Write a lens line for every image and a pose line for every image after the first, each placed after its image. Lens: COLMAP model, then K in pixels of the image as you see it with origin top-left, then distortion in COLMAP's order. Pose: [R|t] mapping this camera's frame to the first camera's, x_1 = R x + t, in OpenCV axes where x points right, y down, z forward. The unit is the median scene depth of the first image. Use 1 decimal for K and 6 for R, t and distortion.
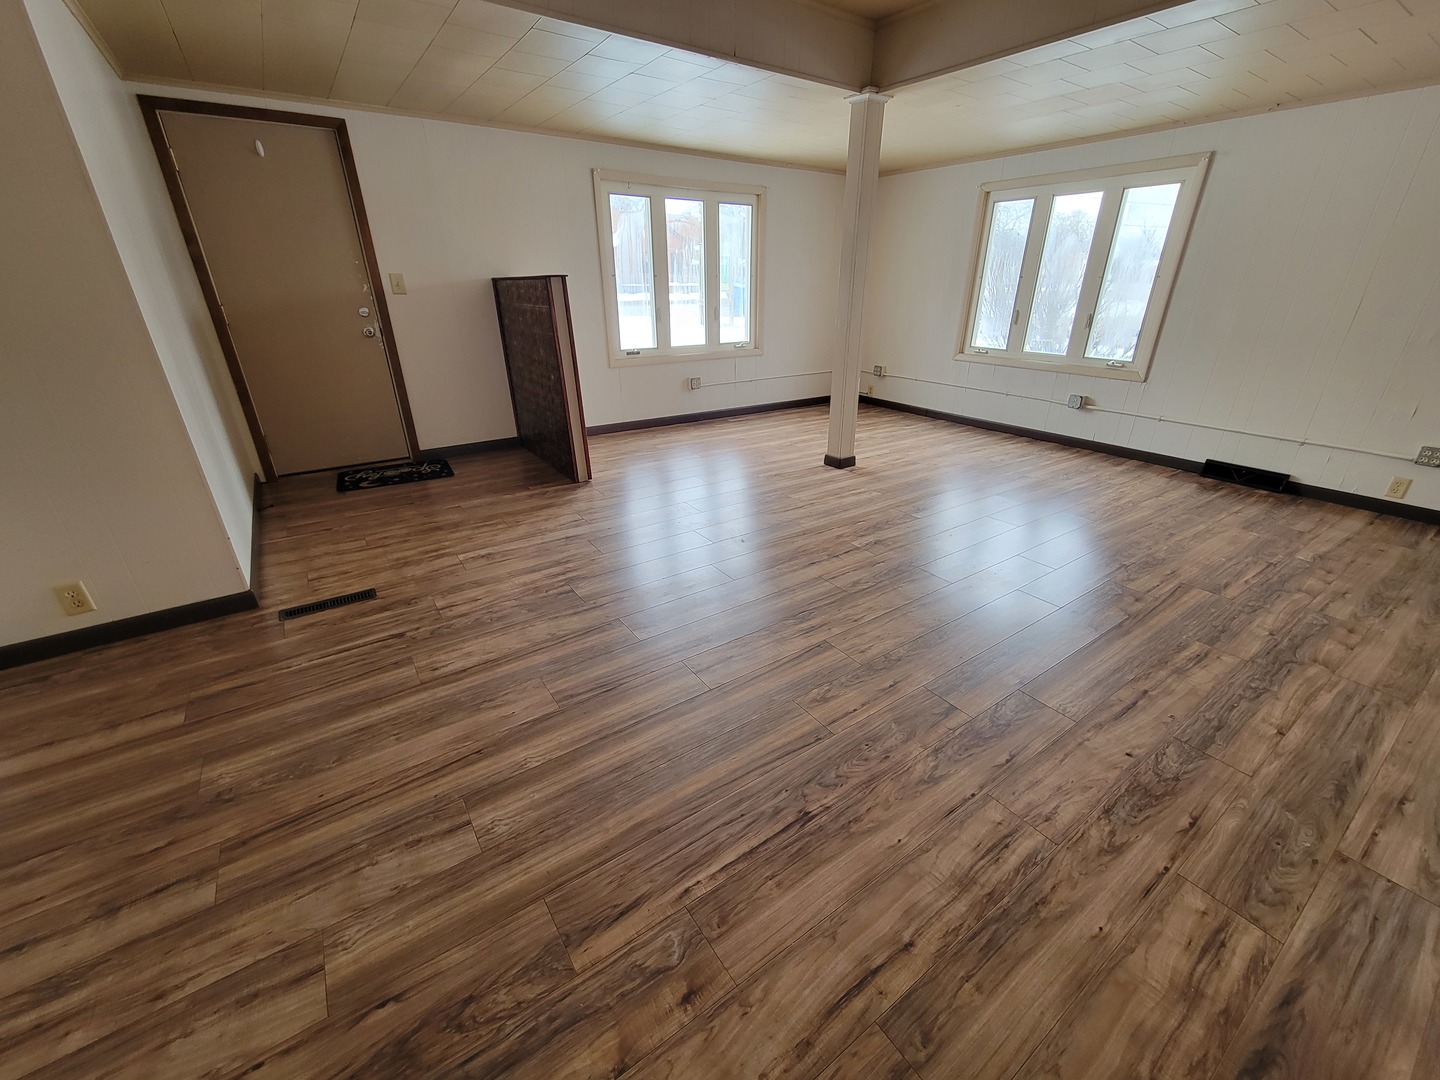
lens RADIAL K [[586.3, 0, 731.5], [0, 586.3, 553.2], [0, 0, 1]] dist [-0.003965, 0.003235]
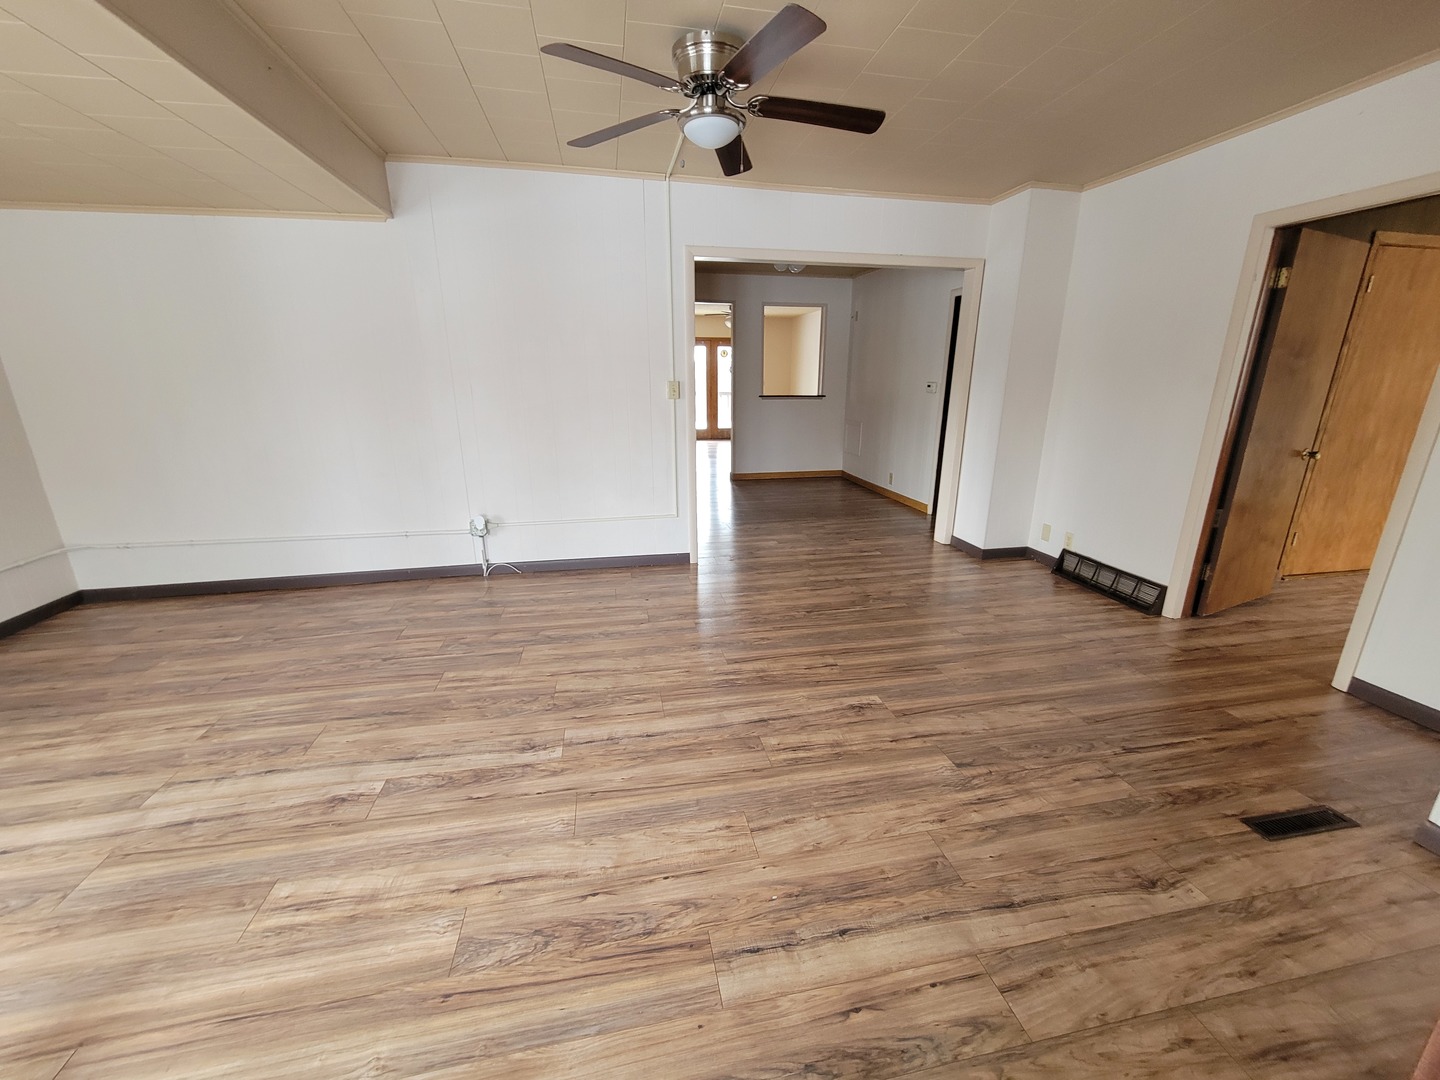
lens RADIAL K [[587.7, 0, 731.2], [0, 587.7, 552.3], [0, 0, 1]] dist [-0.002613, 0.000260]
pose [[-0.917293, -0.119125, 0.379976, -0.242034], [0.164808, 0.755079, 0.634582, -0.675855], [-0.362507, 0.644721, -0.672996, 1.372014]]
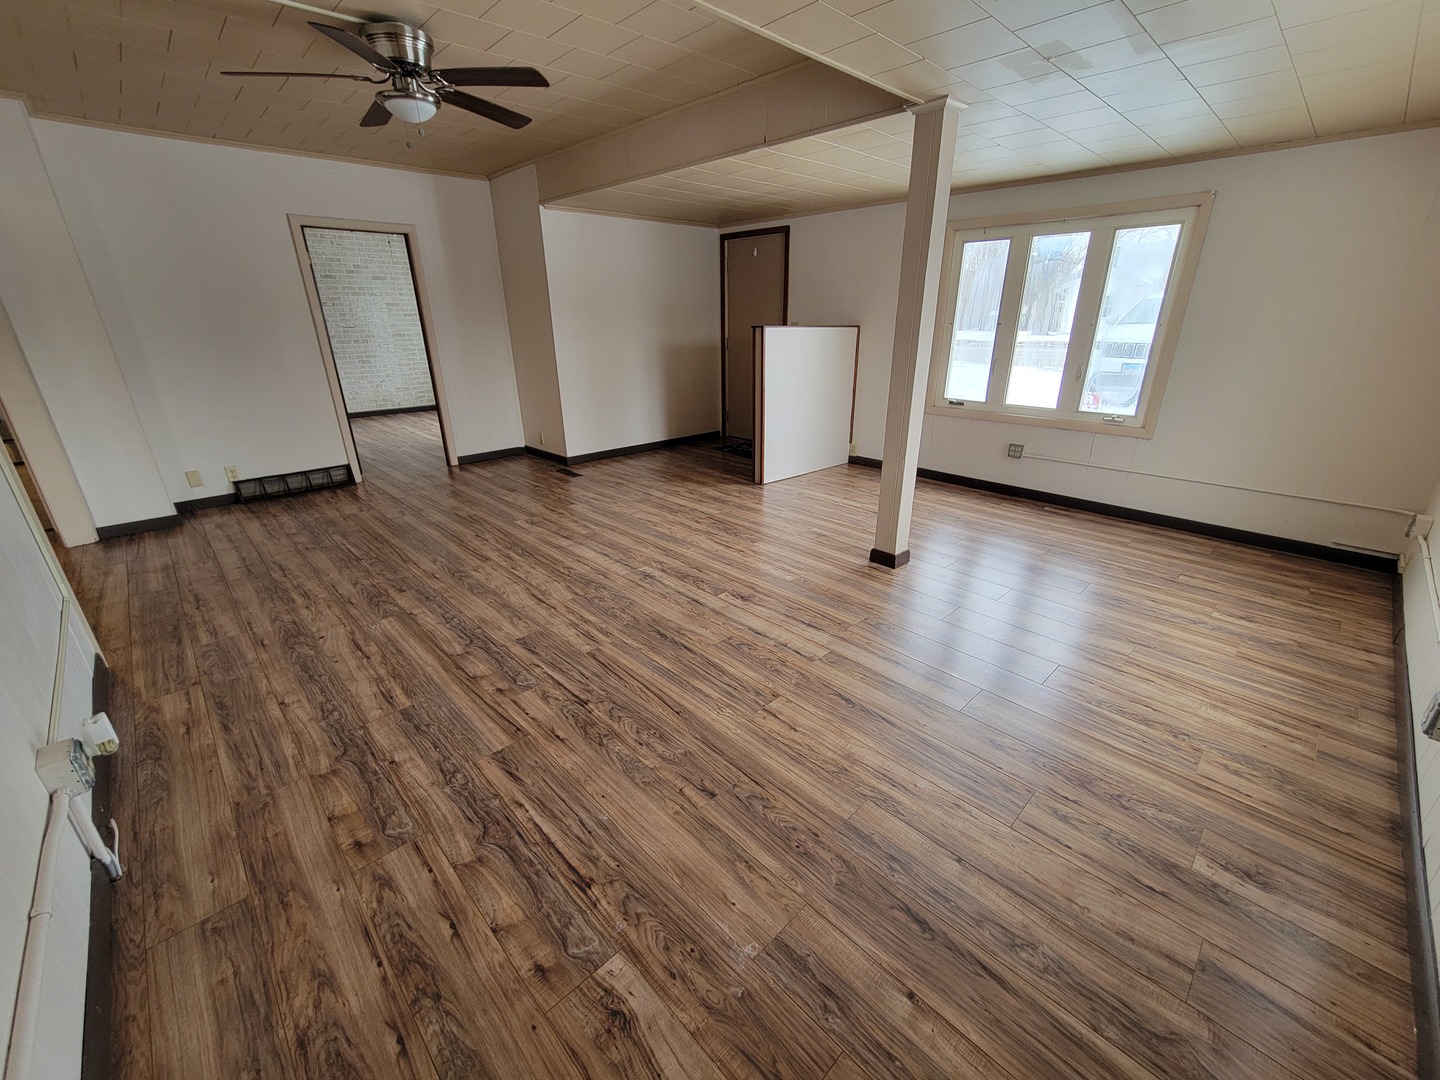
lens RADIAL K [[587.7, 0, 731.2], [0, 587.7, 552.3], [0, 0, 1]] dist [-0.002613, 0.000260]
pose [[0.159102, 0.367155, -0.916452, 1.368554], [-0.412251, 0.868180, 0.276246, -0.457848], [0.897071, 0.333857, 0.289489, 0.899416]]
